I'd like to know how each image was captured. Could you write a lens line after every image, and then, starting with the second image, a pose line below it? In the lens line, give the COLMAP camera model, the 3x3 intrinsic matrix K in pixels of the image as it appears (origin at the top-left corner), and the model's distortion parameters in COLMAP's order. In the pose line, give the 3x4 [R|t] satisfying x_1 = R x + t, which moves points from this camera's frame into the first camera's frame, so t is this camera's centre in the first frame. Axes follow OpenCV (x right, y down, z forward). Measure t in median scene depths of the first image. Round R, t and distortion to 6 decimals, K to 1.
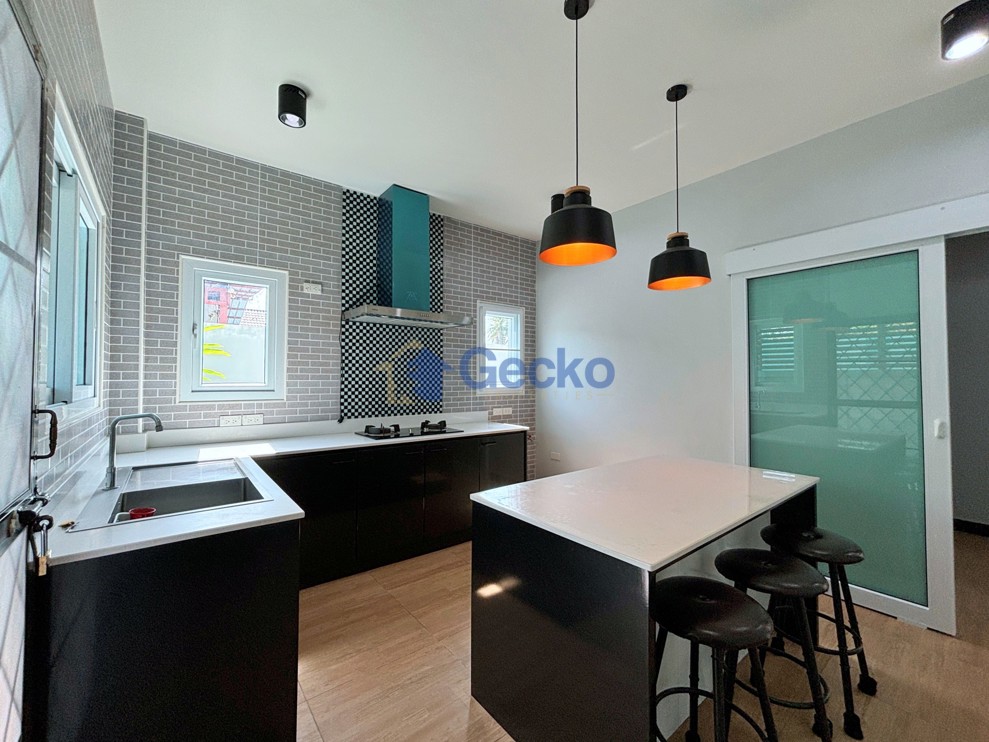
lens RADIAL K [[409.3, 0, 494.5], [0, 409.3, 371.0], [0, 0, 1]] dist [-0.001637, -0.000161]
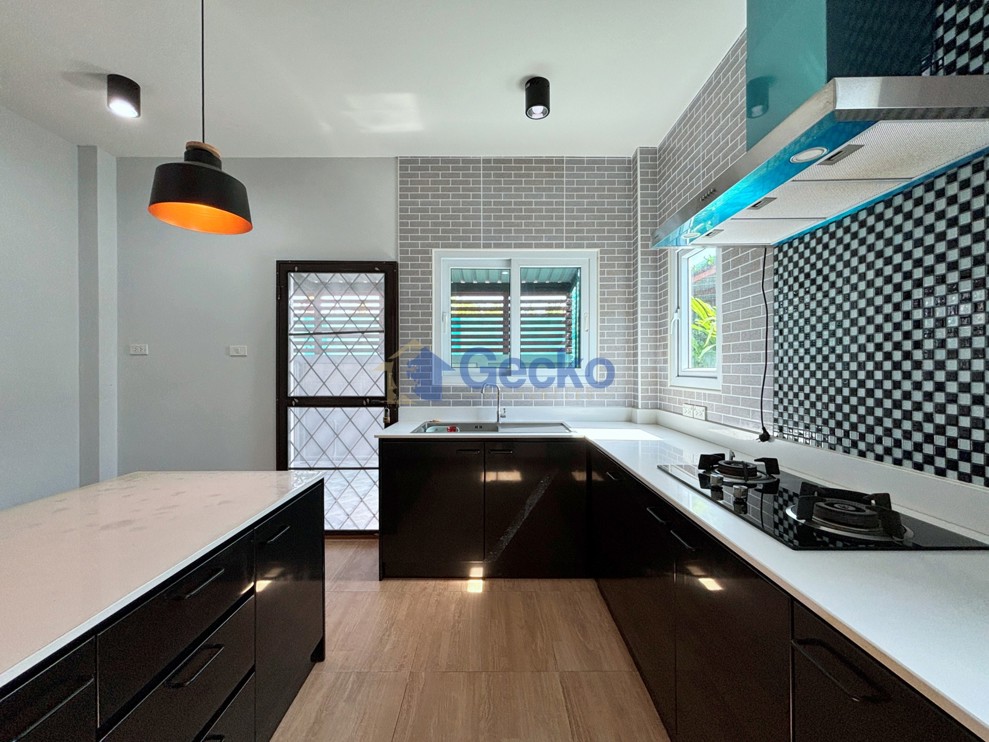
lens RADIAL K [[409.3, 0, 494.5], [0, 409.3, 371.0], [0, 0, 1]] dist [-0.001637, -0.000161]
pose [[-0.622170, 0.001619, -0.782880, 0.371517], [0.015764, 0.999821, -0.010460, 0.048086], [0.782723, -0.018849, -0.622085, 1.498821]]
